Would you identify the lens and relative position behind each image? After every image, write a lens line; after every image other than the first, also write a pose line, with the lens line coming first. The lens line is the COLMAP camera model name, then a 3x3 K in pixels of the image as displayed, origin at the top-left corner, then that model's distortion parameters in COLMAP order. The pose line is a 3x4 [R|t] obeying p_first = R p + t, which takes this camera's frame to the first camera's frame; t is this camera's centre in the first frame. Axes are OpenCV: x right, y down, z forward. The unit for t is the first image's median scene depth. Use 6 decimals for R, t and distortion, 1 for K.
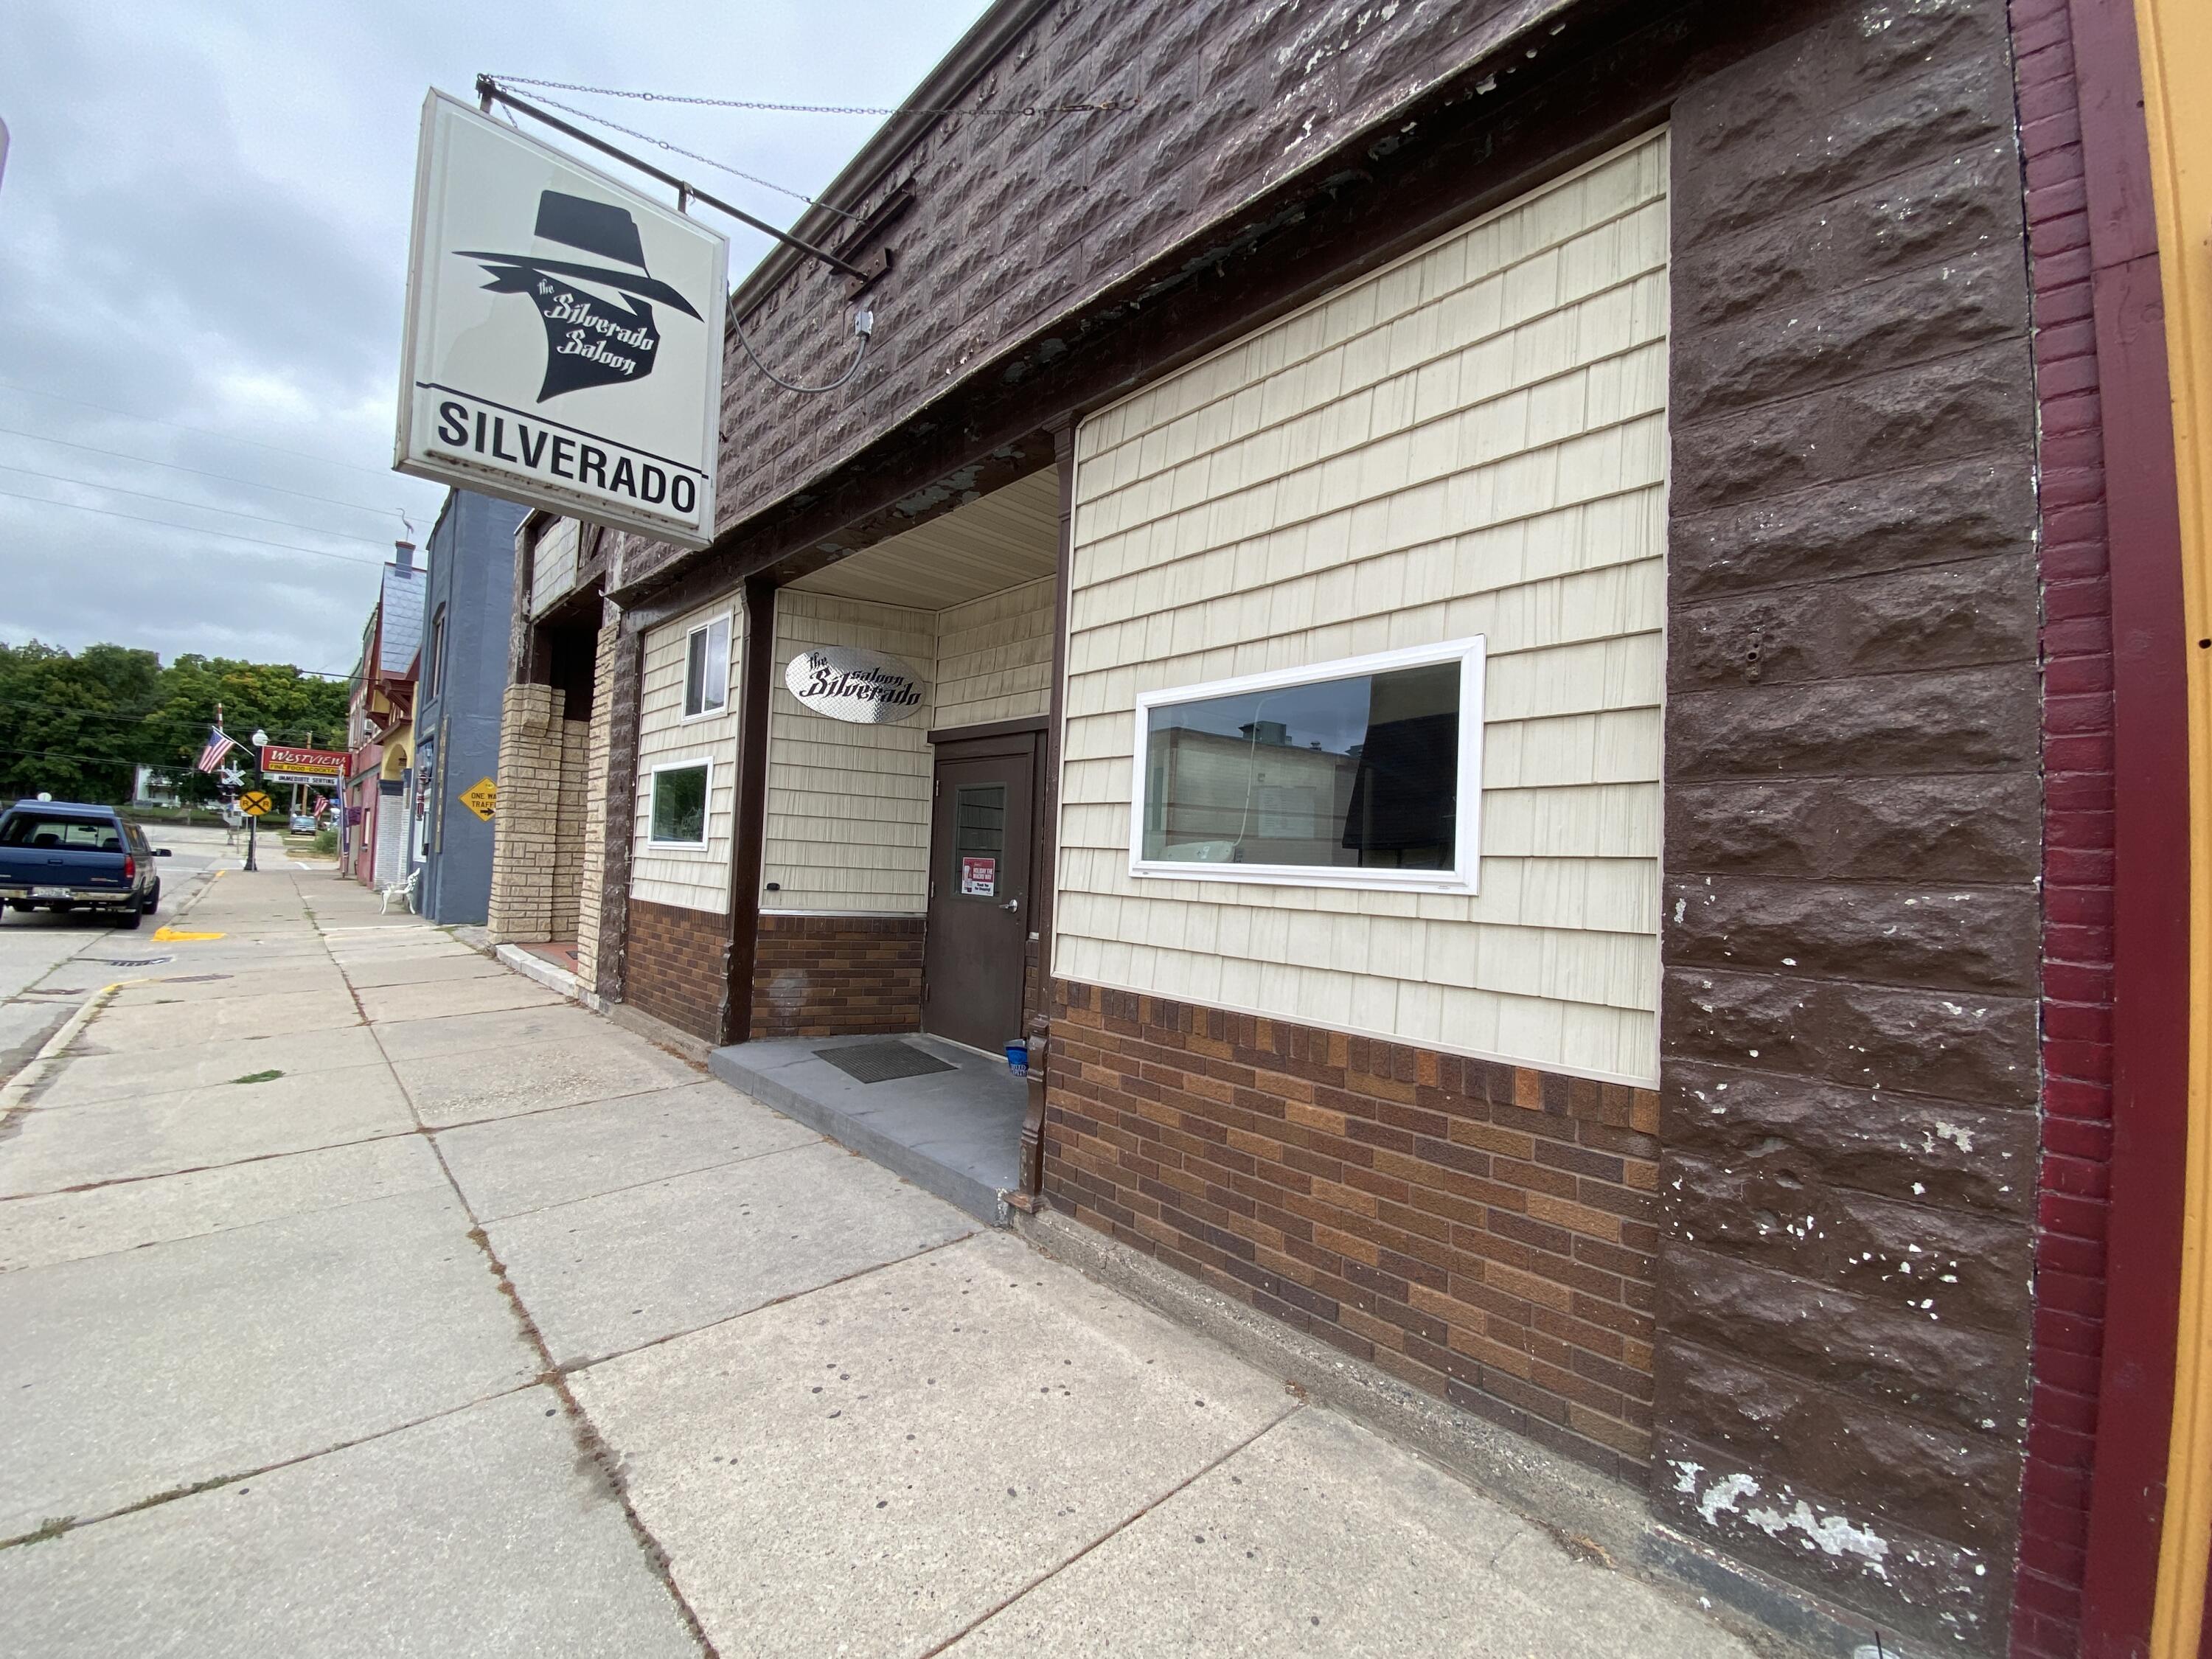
lens RADIAL K [[893.4, 0, 1105.3], [0, 893.4, 833.2], [0, 0, 1]] dist [0.026565, -0.023626]
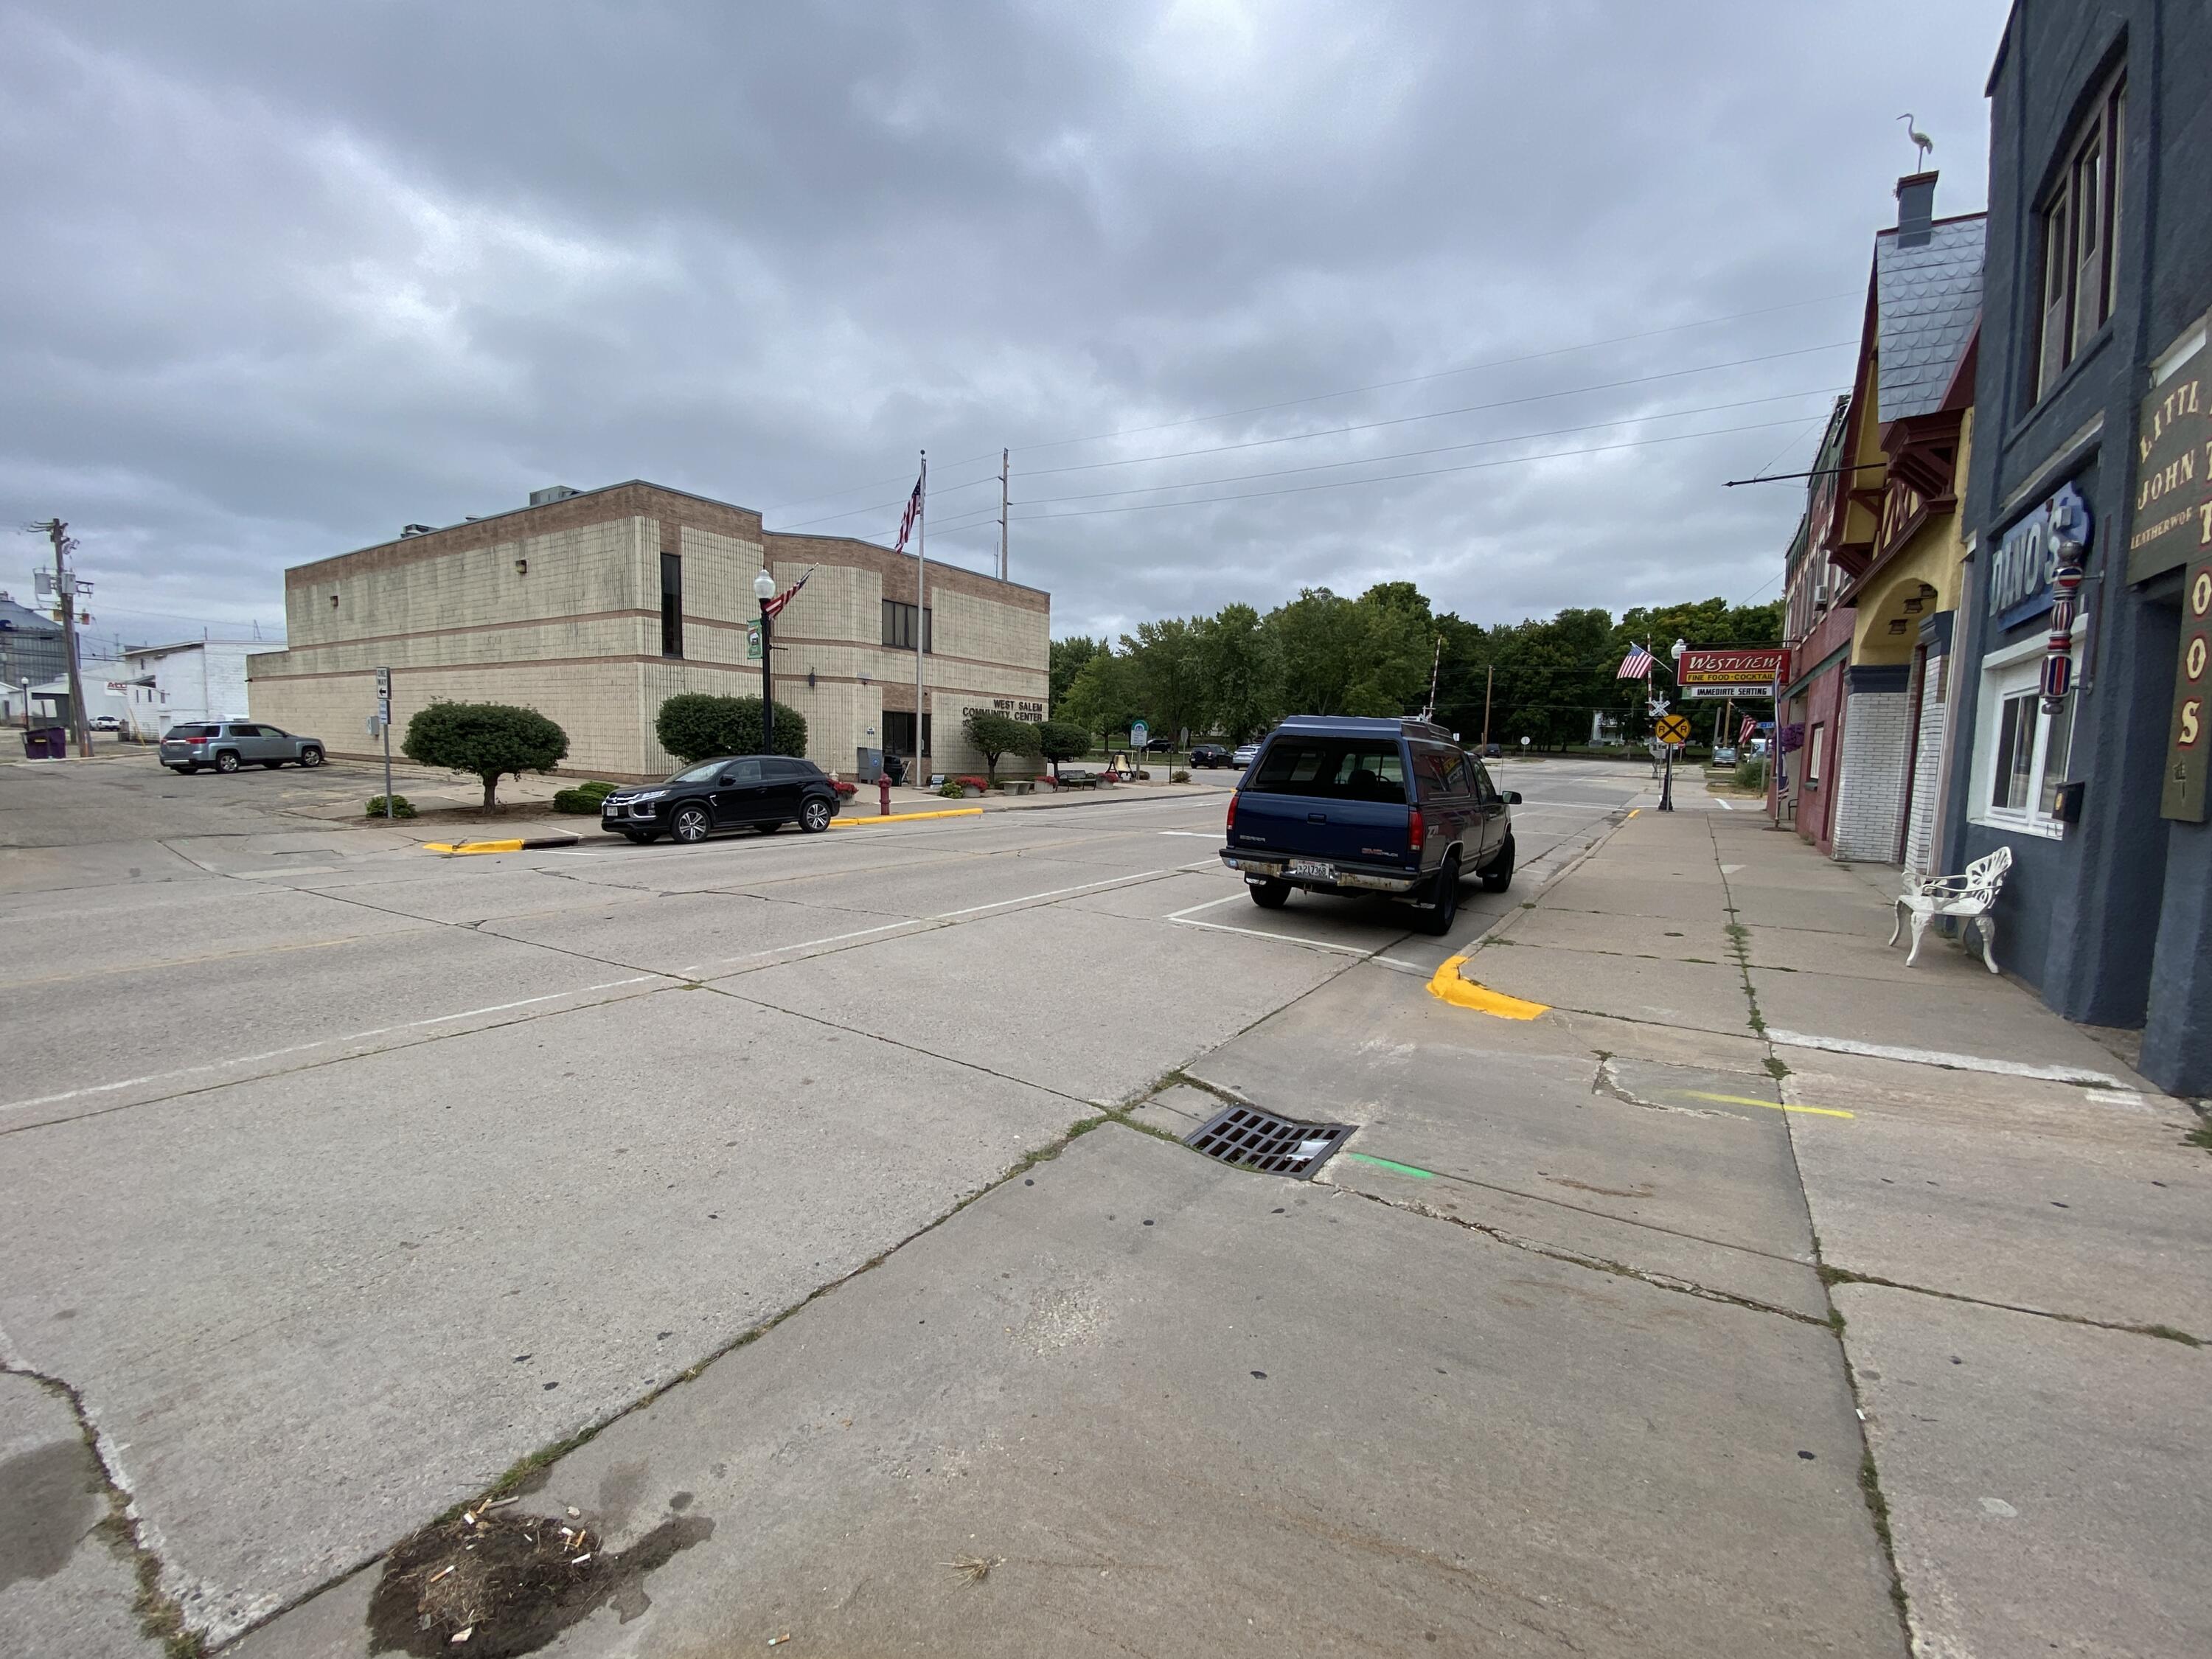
lens RADIAL K [[893.4, 0, 1105.3], [0, 893.4, 833.2], [0, 0, 1]] dist [0.026565, -0.023626]
pose [[0.239247, 0.055688, -0.969360, -1.143145], [0.018401, 0.997915, 0.061869, 0.006854], [0.970784, -0.032639, 0.237724, 1.274096]]
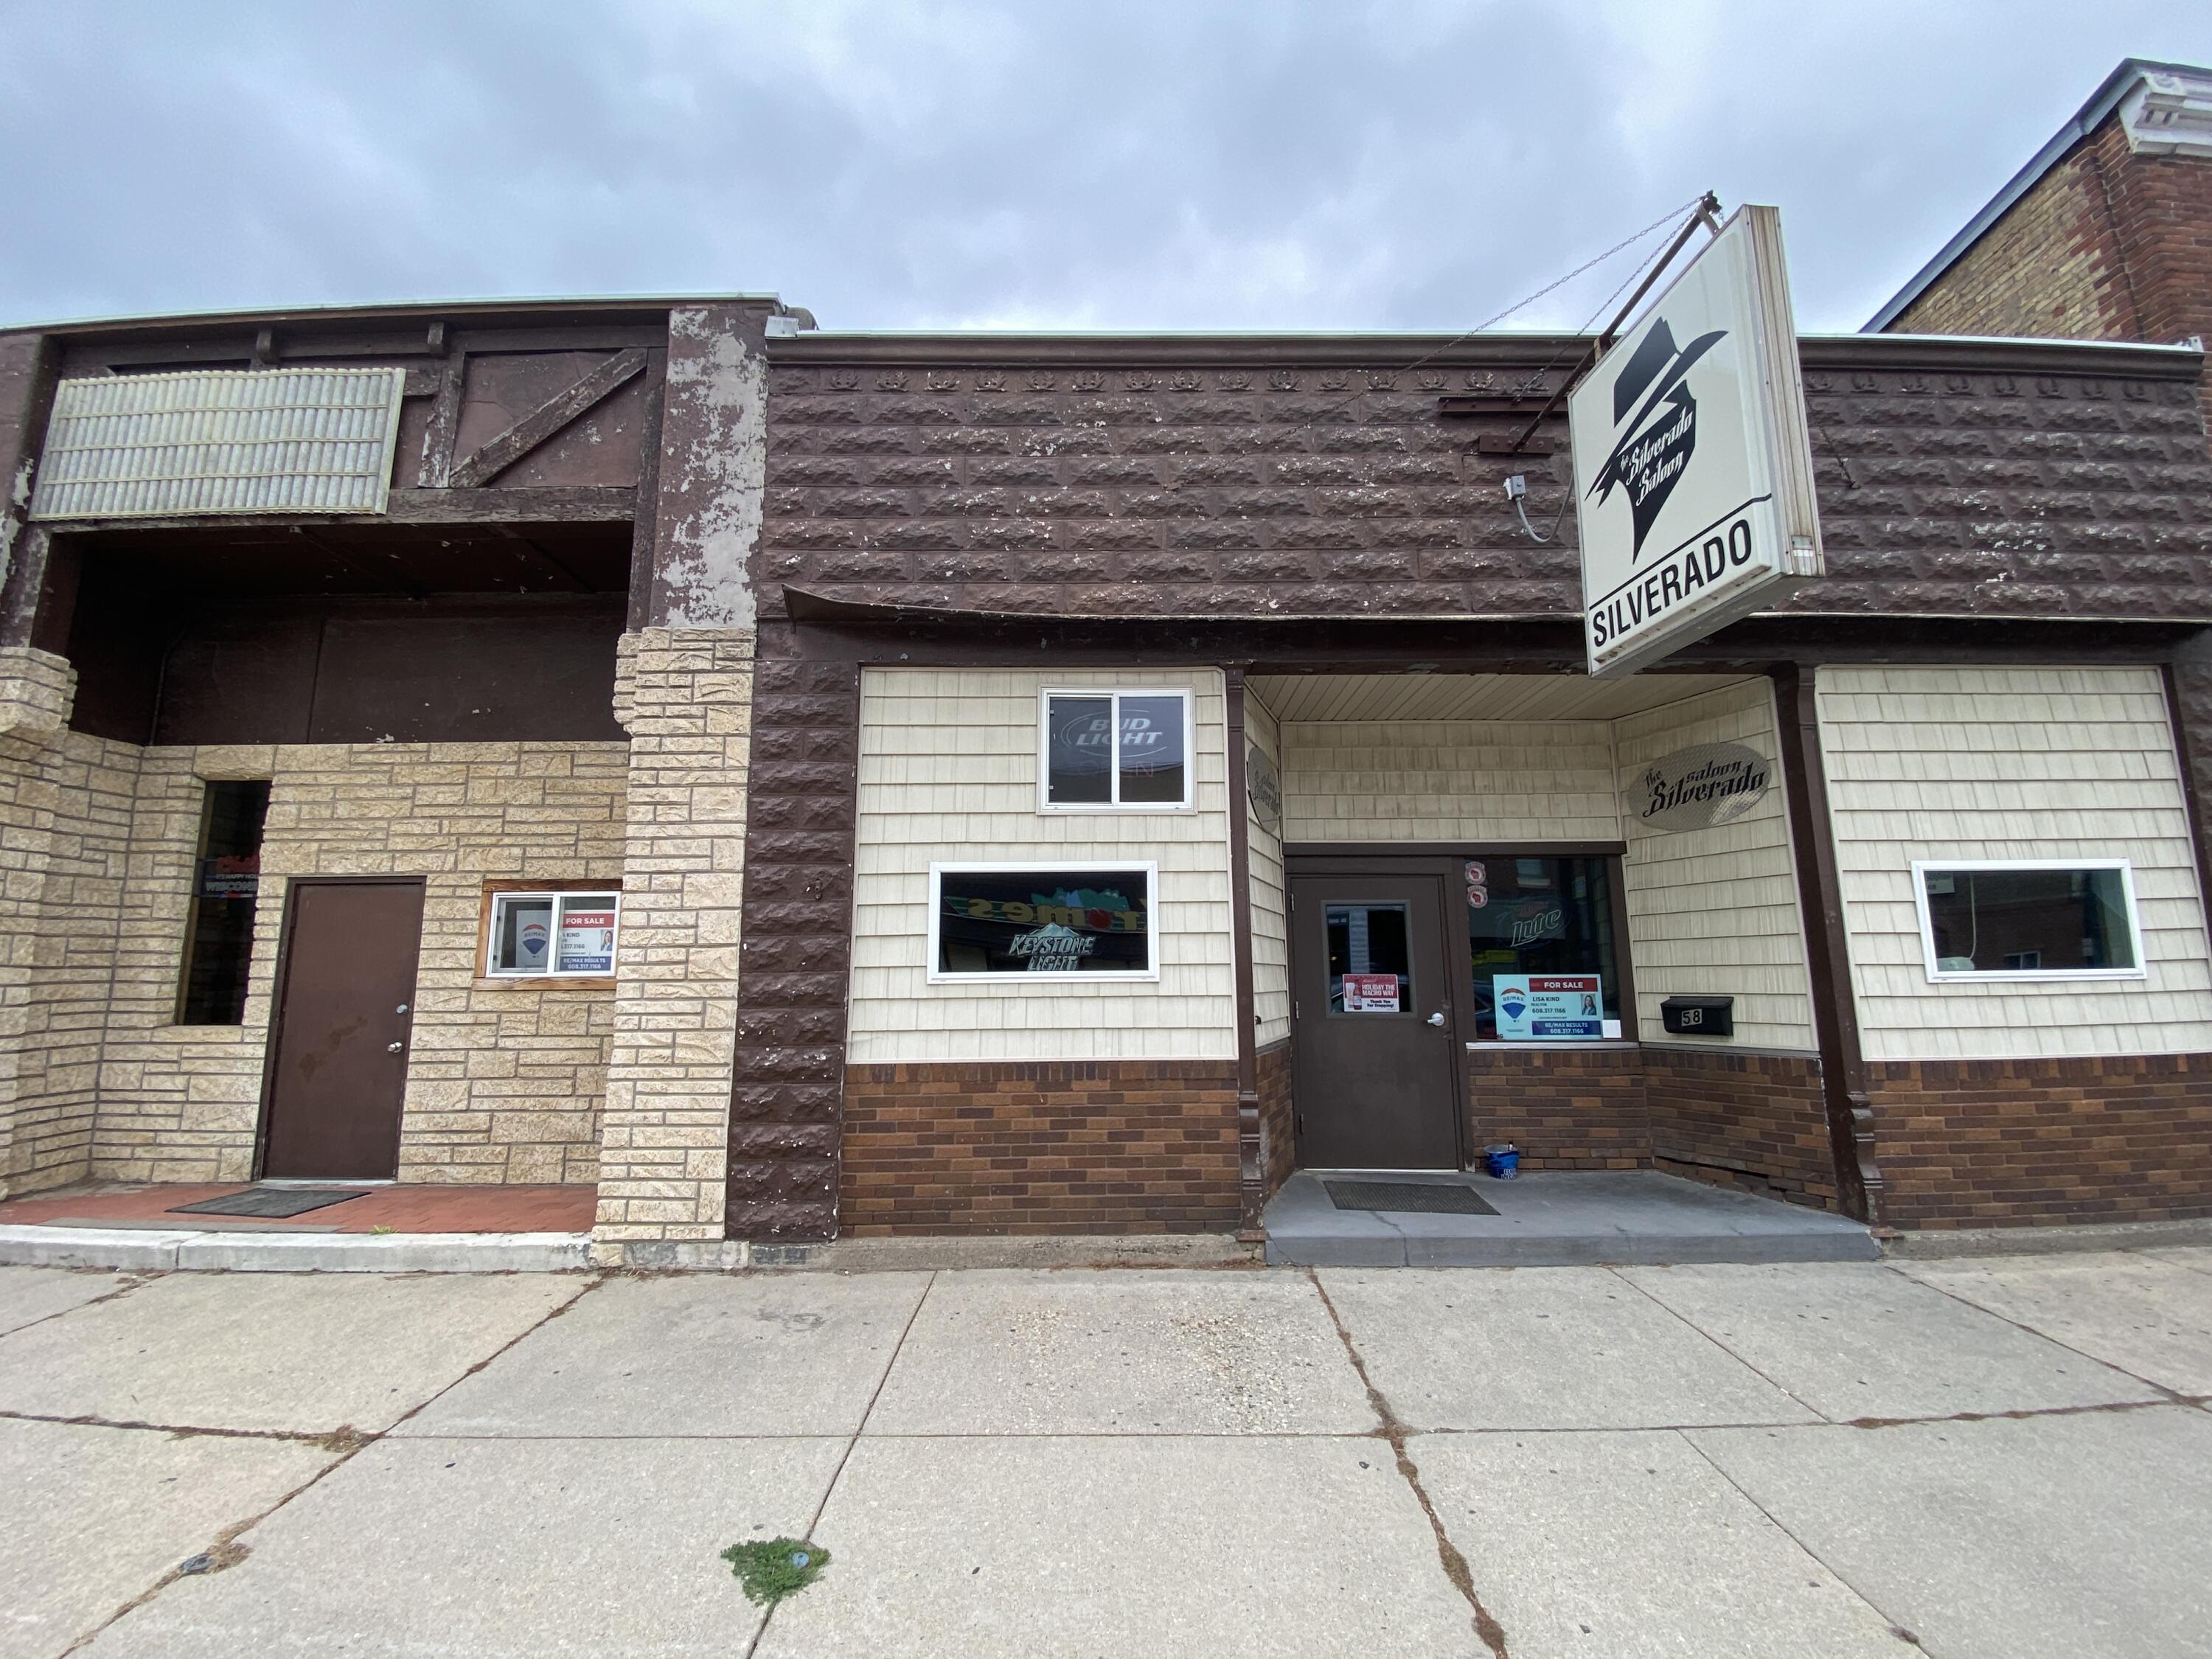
lens RADIAL K [[888.5, 0, 1101.5], [0, 888.5, 838.3], [0, 0, 1]] dist [0.026633, -0.024217]
pose [[0.683207, 0.060832, 0.727686, -0.874884], [0.008022, 0.995839, -0.090779, -0.029800], [-0.730180, 0.067858, 0.679876, 0.420376]]
